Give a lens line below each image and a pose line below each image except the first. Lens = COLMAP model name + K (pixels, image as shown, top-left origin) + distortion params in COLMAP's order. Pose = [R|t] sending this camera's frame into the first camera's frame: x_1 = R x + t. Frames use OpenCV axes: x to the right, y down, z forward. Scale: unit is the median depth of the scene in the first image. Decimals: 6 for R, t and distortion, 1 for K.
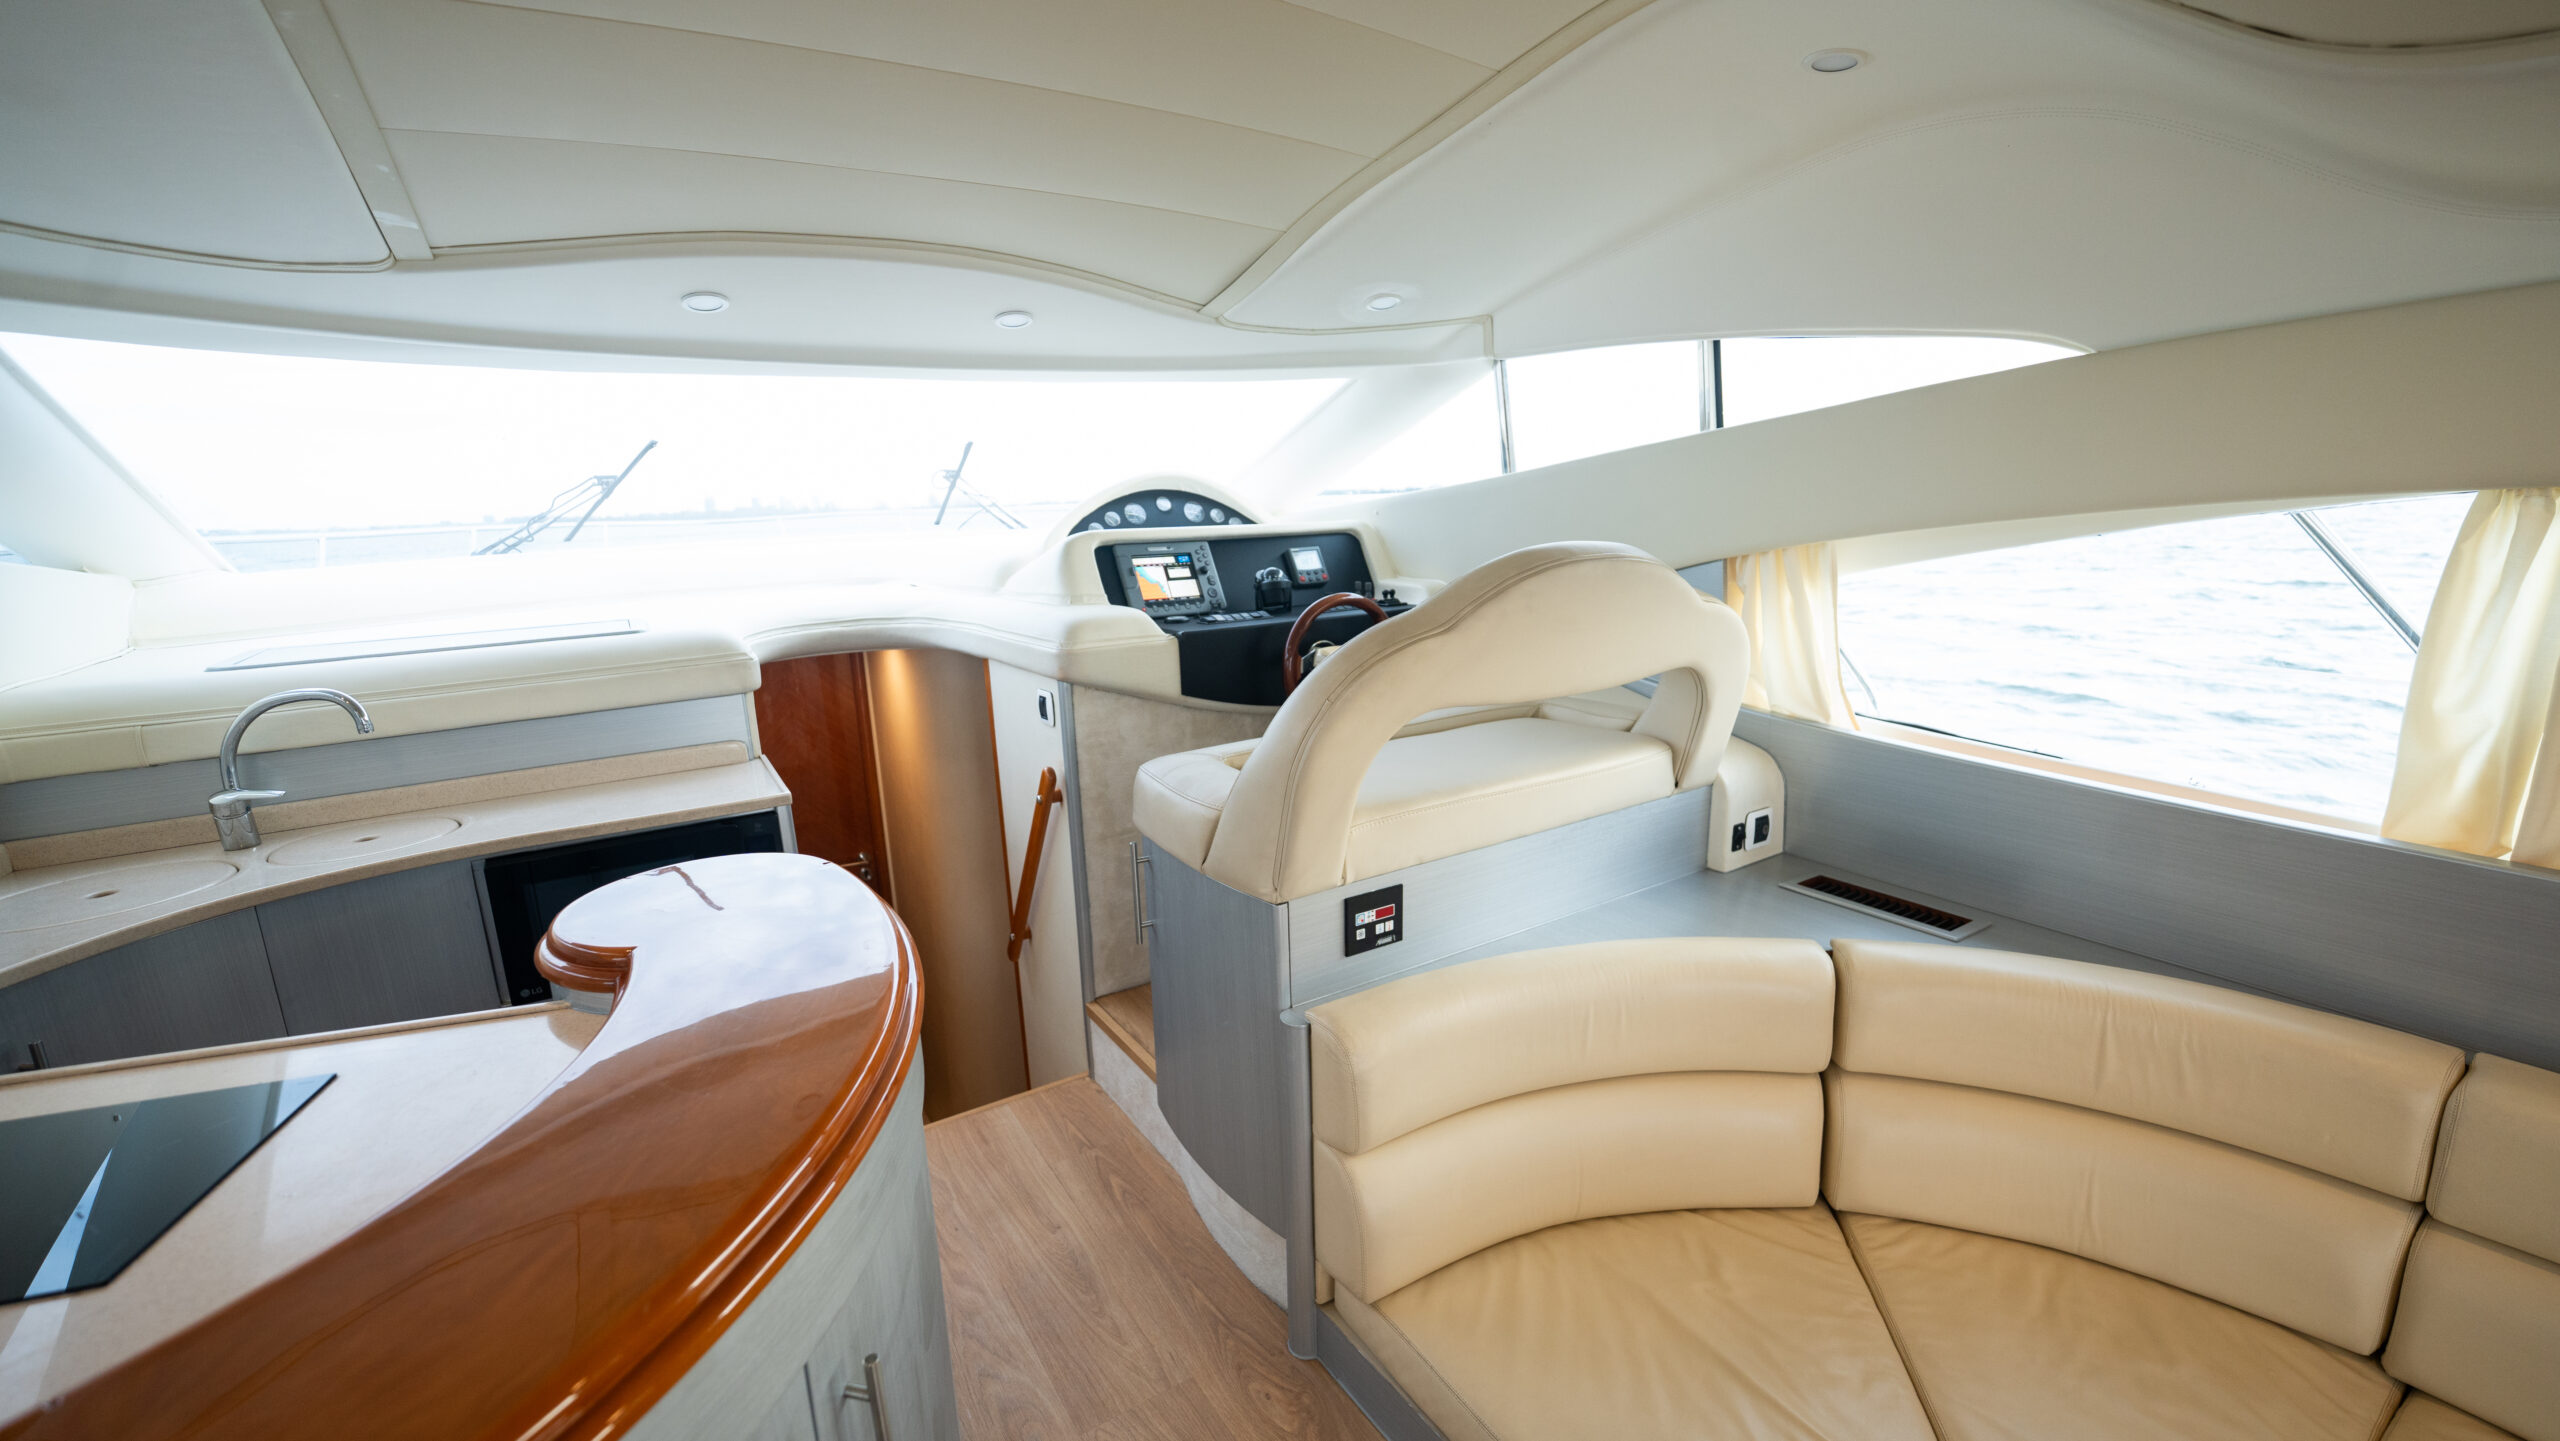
lens RADIAL K [[1037.6, 0, 1284.6], [0, 1037.6, 721.1], [0, 0, 1]] dist [-0.032270, 0.004624]
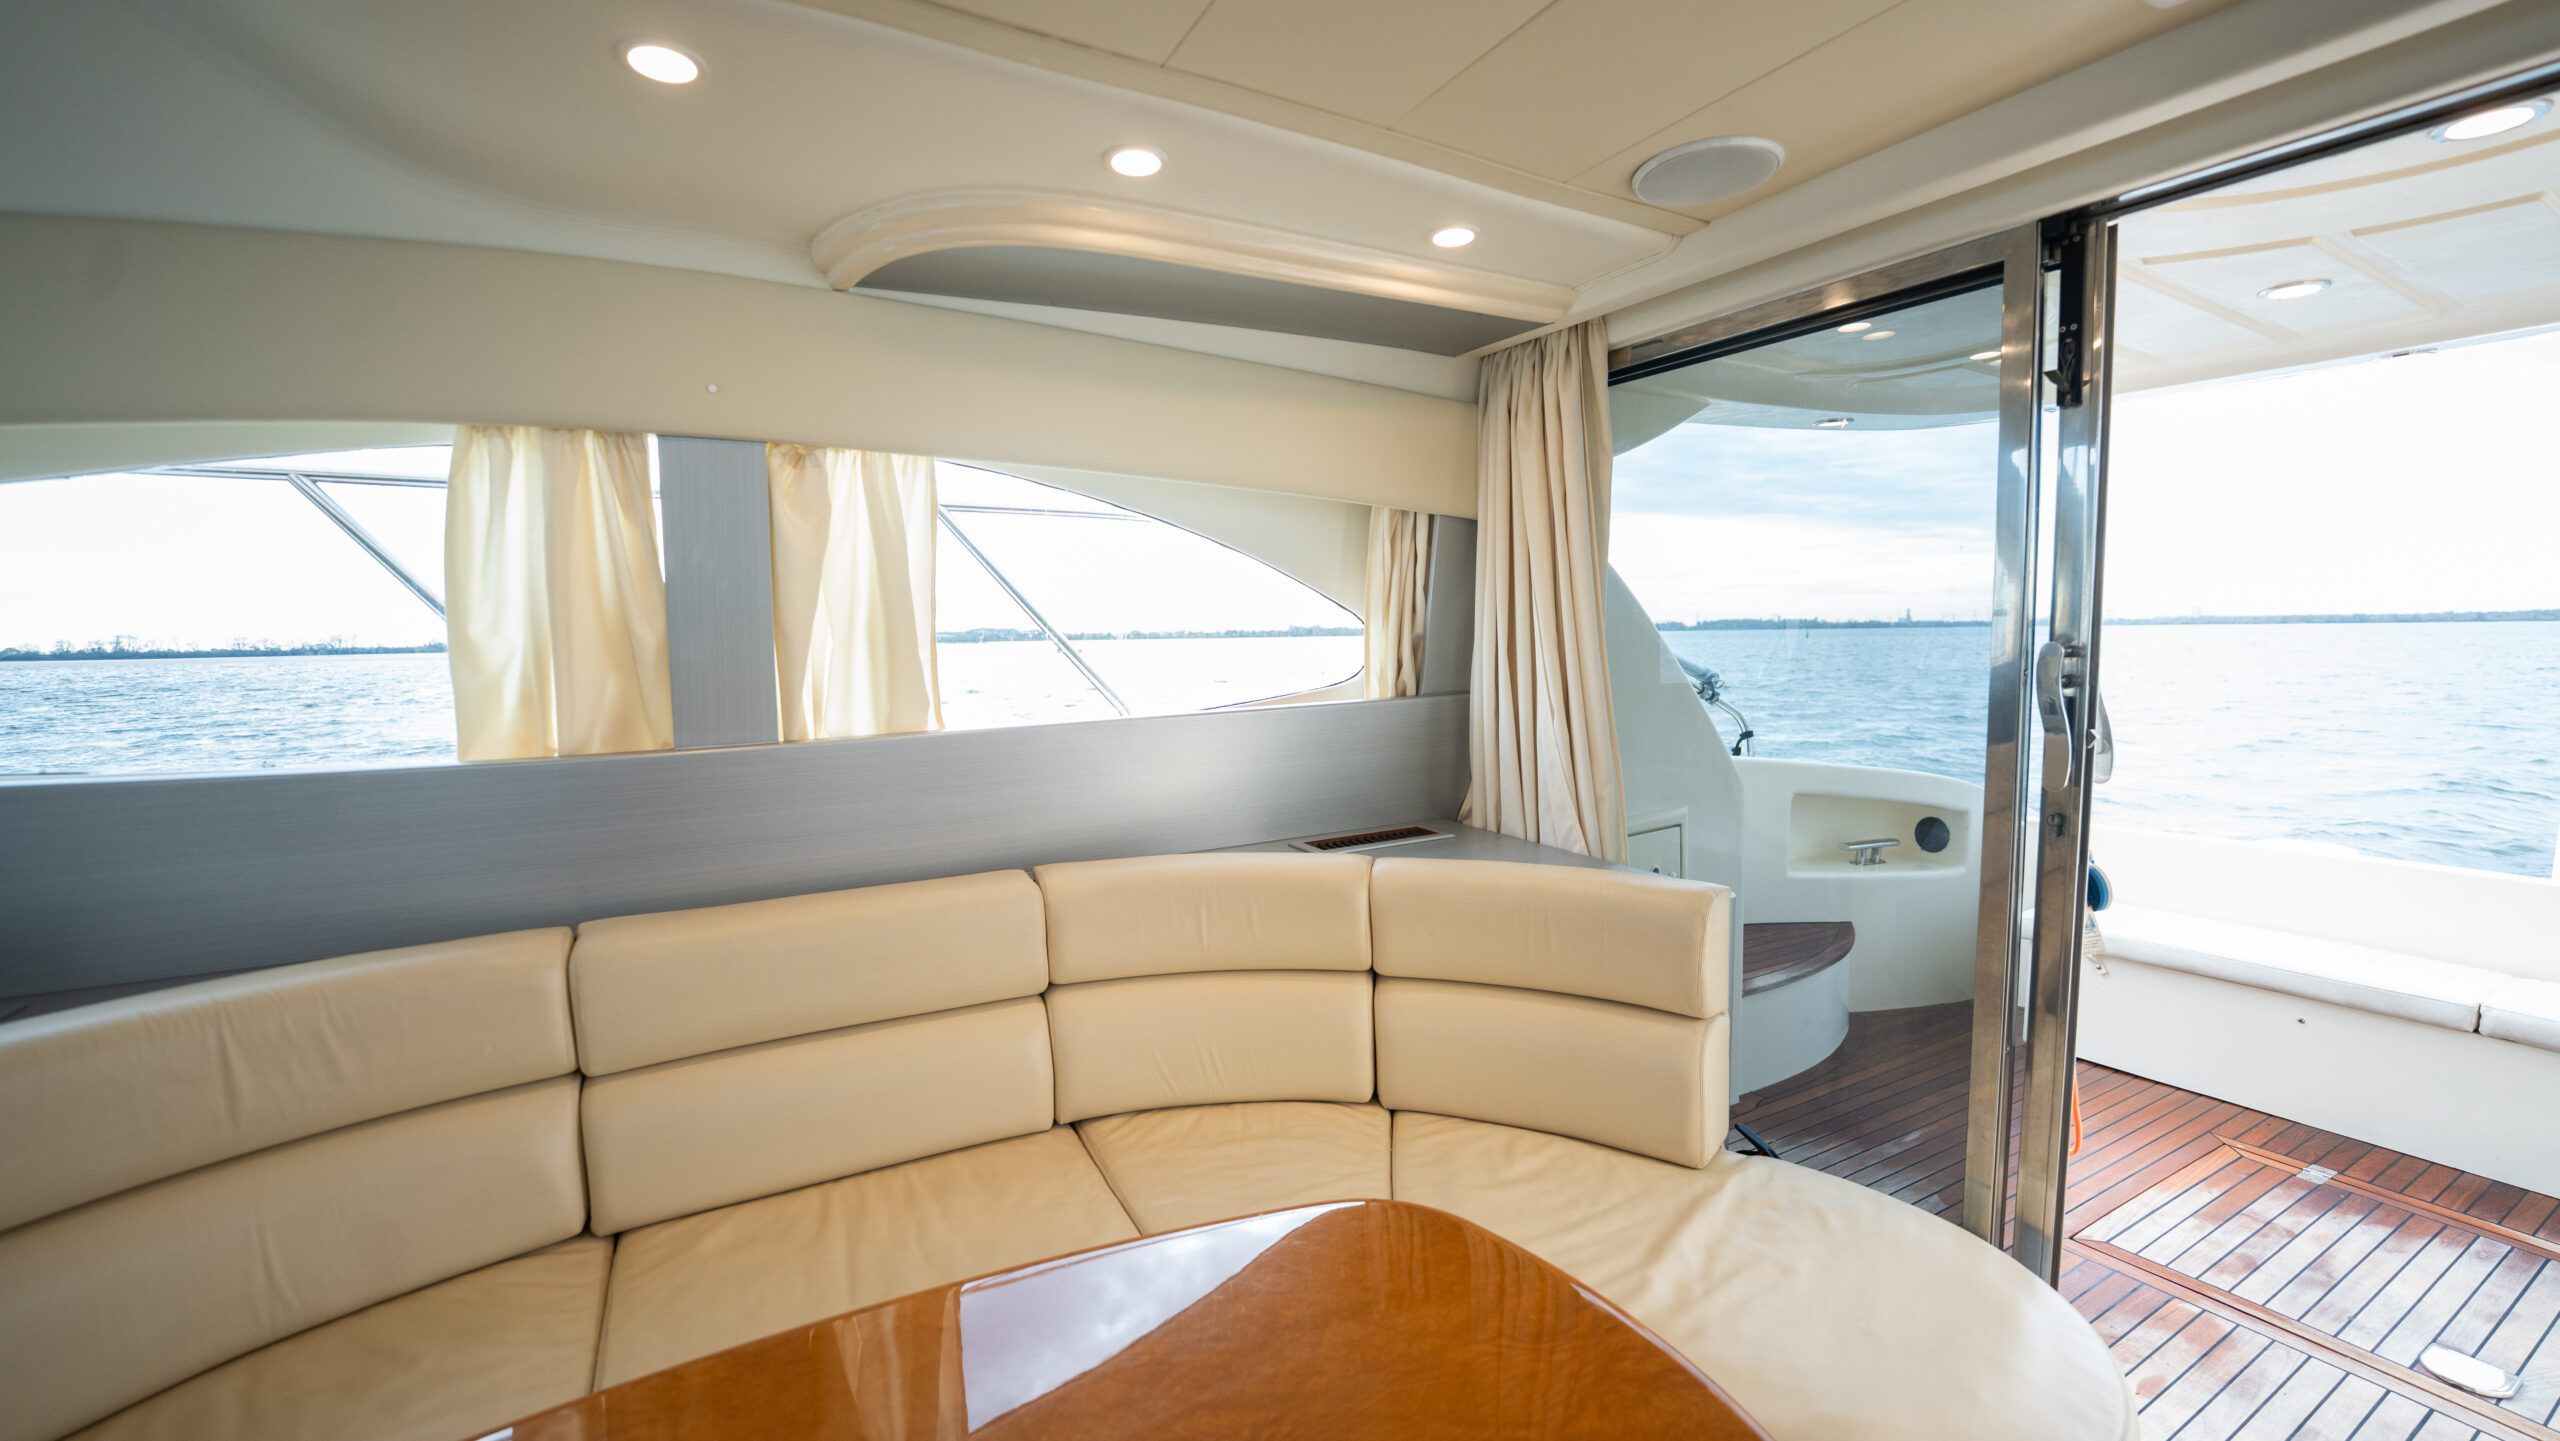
lens RADIAL K [[1037.6, 0, 1276.5], [0, 1037.6, 719.8], [0, 0, 1]] dist [-0.032270, 0.004624]
pose [[0.056679, -0.055405, 0.996854, 0.055800], [0.224751, 0.973539, 0.041330, 0.138970], [-0.972766, 0.221701, 0.067632, 0.057501]]
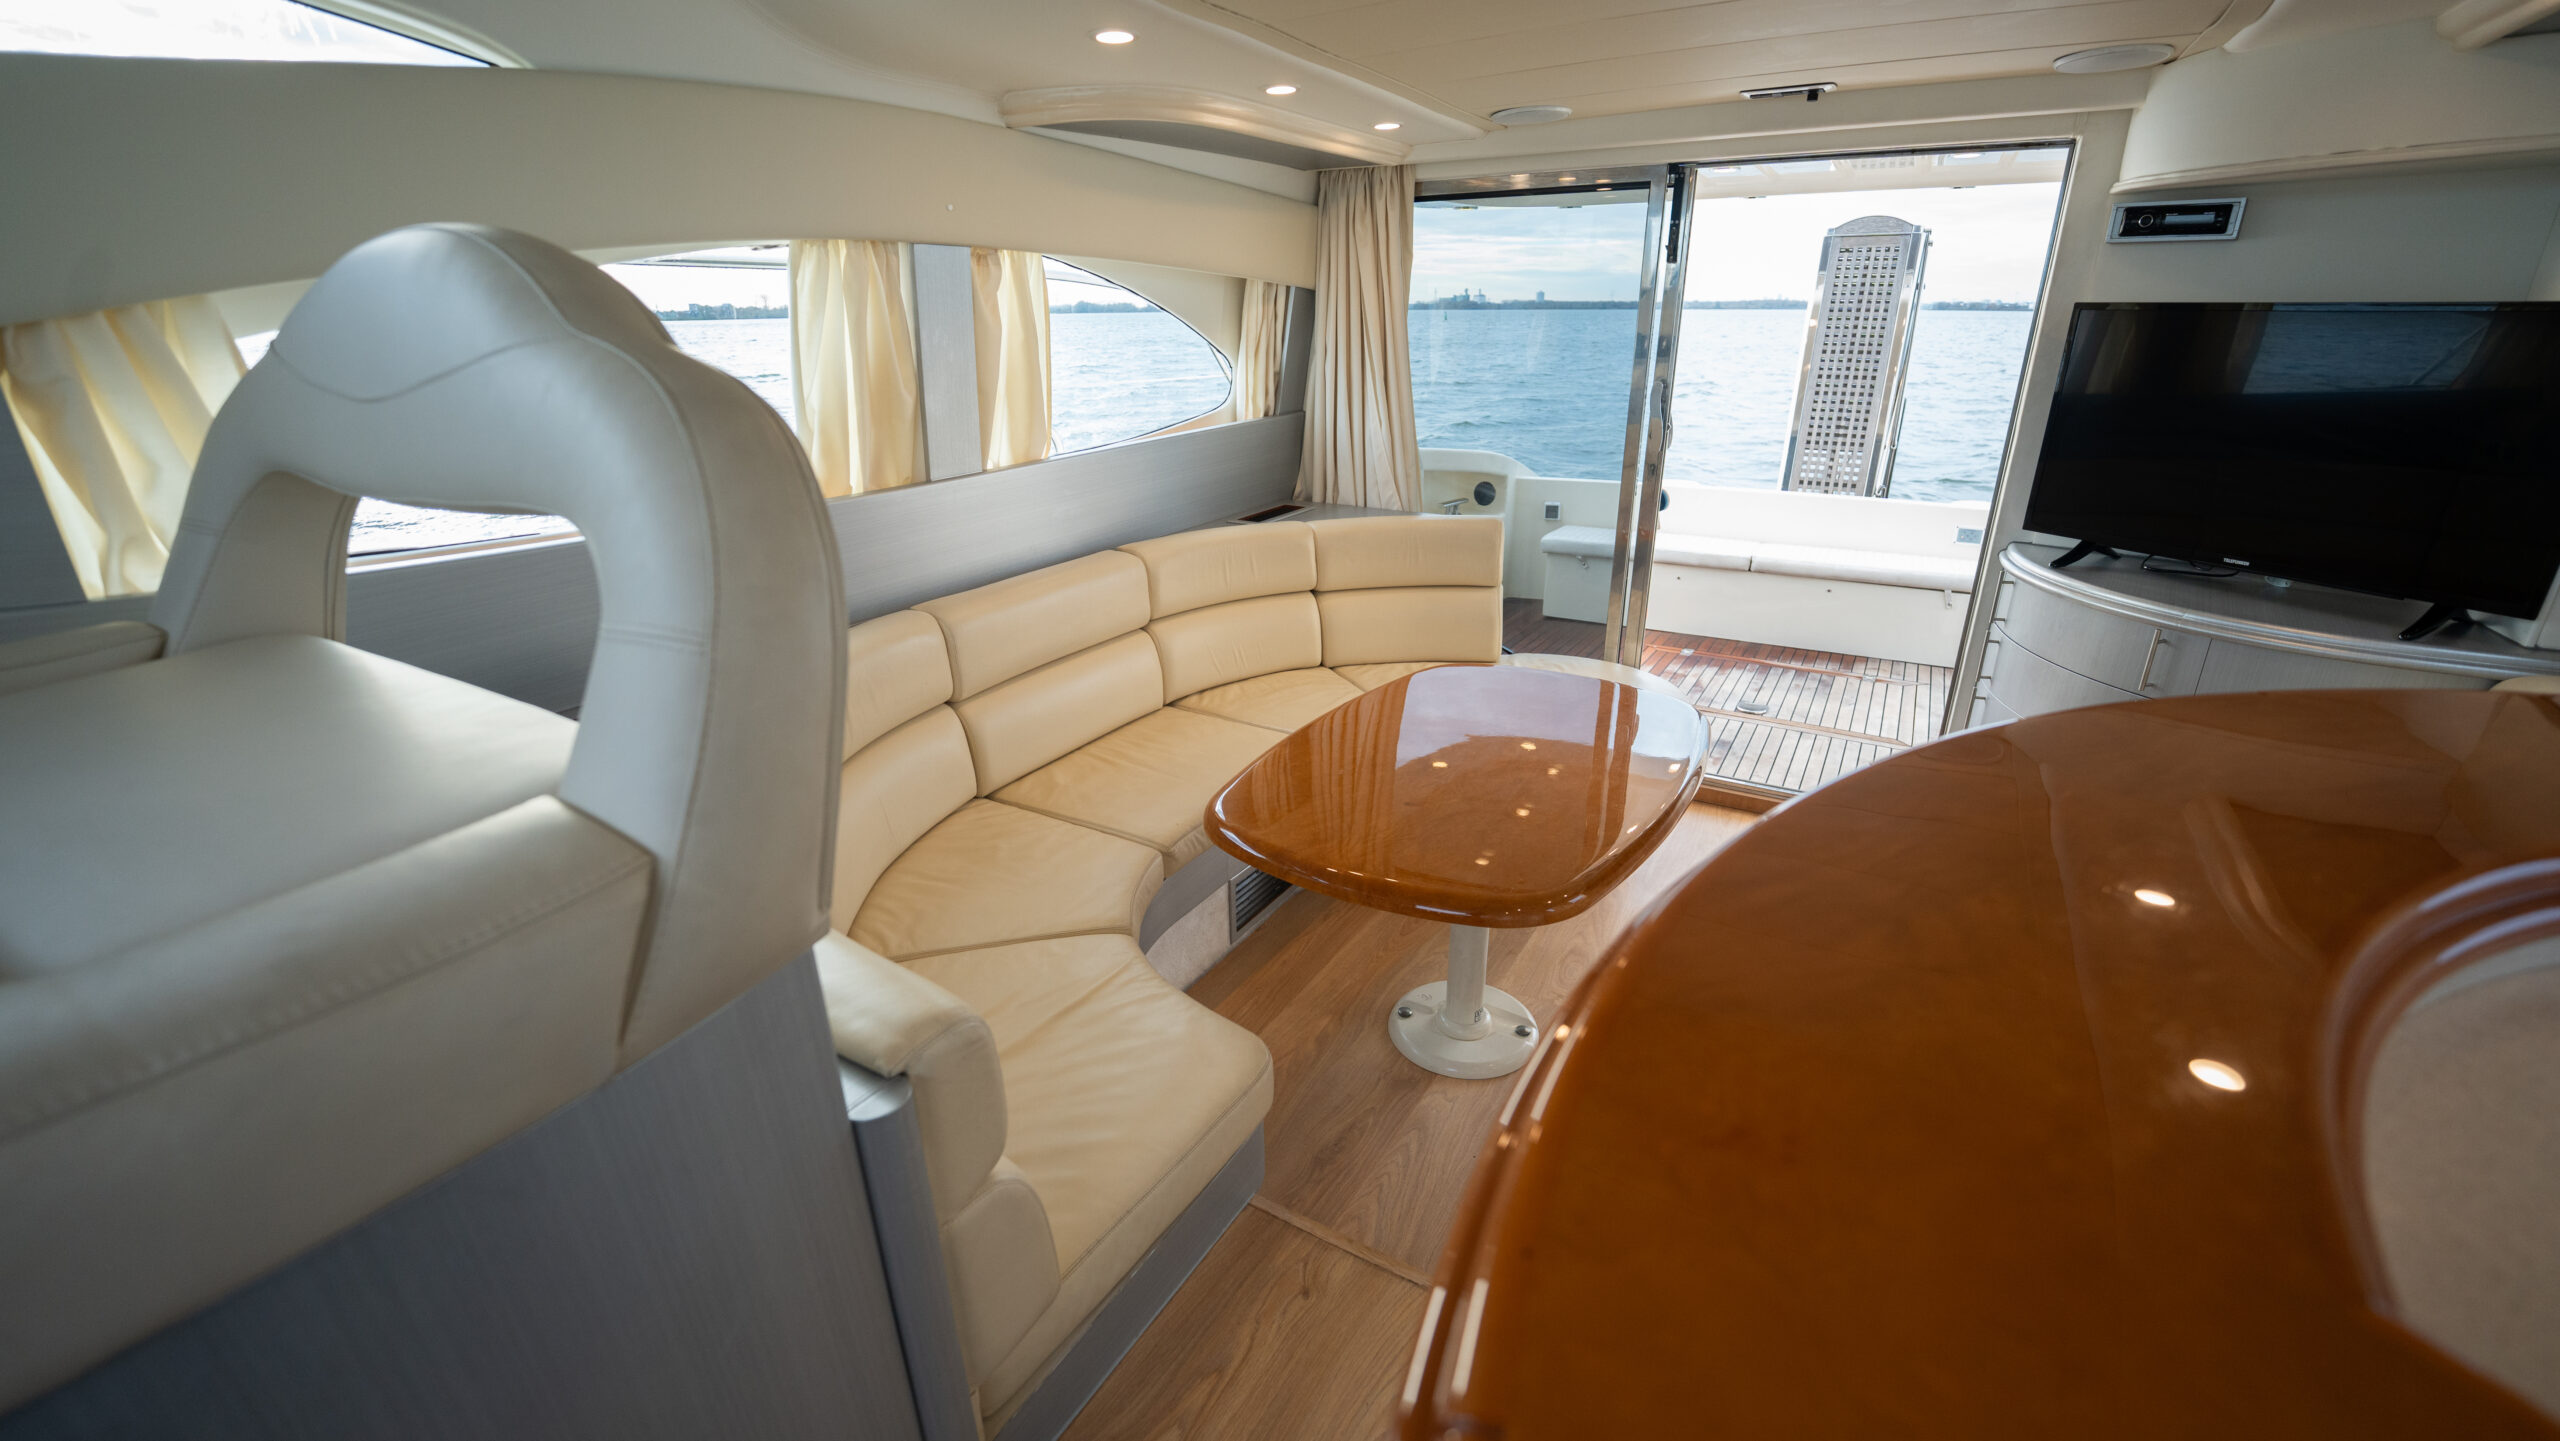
lens RADIAL K [[1037.6, 0, 1273.1], [0, 1037.6, 724.9], [0, 0, 1]] dist [-0.032270, 0.004624]
pose [[-0.433833, -0.296845, 0.850689, -0.333745], [0.219006, 0.881108, 0.419148, -0.046976], [-0.873971, 0.368146, -0.317243, 0.637393]]
